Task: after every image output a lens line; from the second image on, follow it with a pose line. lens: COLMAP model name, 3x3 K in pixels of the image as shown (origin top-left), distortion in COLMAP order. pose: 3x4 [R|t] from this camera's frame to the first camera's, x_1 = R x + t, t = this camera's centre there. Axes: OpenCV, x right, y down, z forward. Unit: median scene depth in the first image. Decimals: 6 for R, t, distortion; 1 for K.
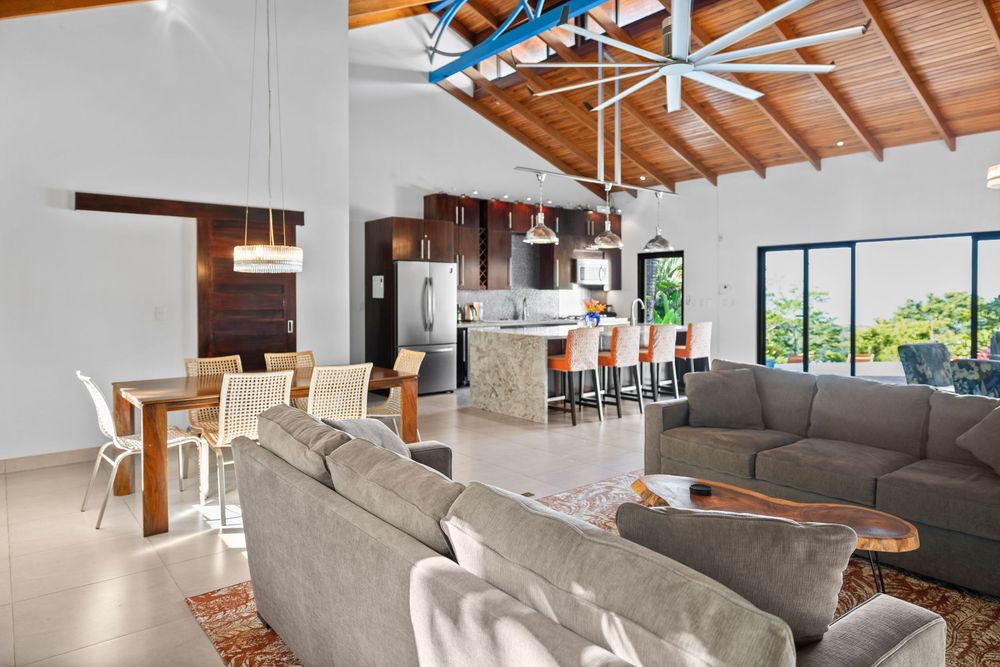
lens RADIAL K [[629.0, 0, 489.4], [0, 629.0, 296.2], [0, 0, 1]] dist [0.000936, 0.000914]
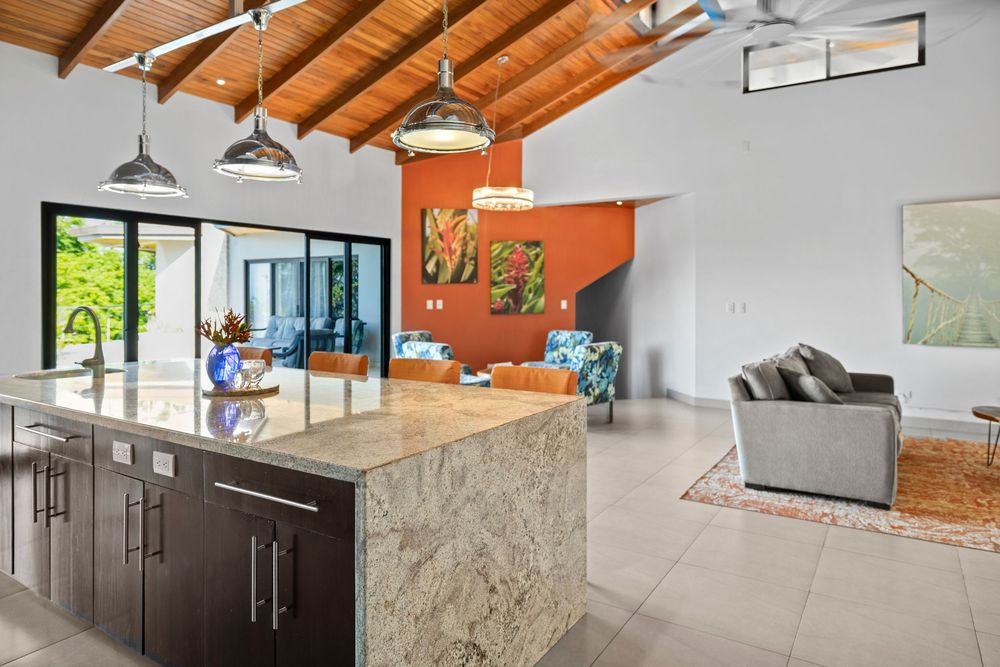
lens RADIAL K [[629.0, 0, 495.1], [0, 629.0, 297.8], [0, 0, 1]] dist [0.000936, 0.000914]
pose [[-0.332284, -0.007724, 0.943148, -0.188468], [0.002049, 0.999958, 0.008911, -0.003418], [-0.943177, 0.004894, -0.332255, 0.808603]]
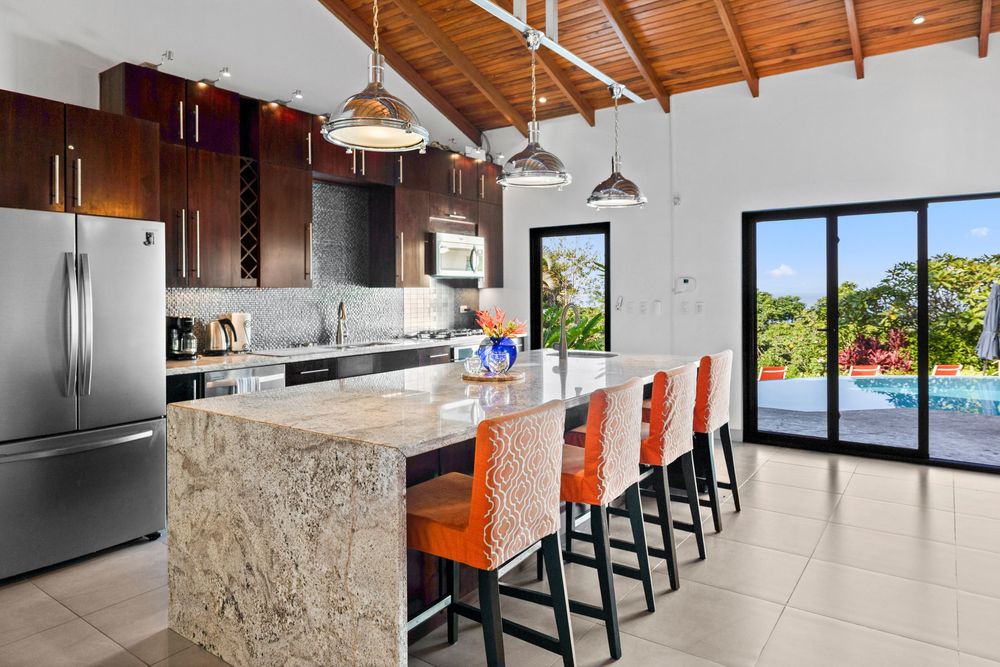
lens RADIAL K [[629.0, 0, 497.4], [0, 629.0, 296.0], [0, 0, 1]] dist [0.000936, 0.000914]
pose [[0.959392, -0.007273, 0.281983, 0.035897], [0.007201, 0.999973, 0.001294, -0.002662], [-0.281985, 0.000789, 0.959419, 0.489262]]
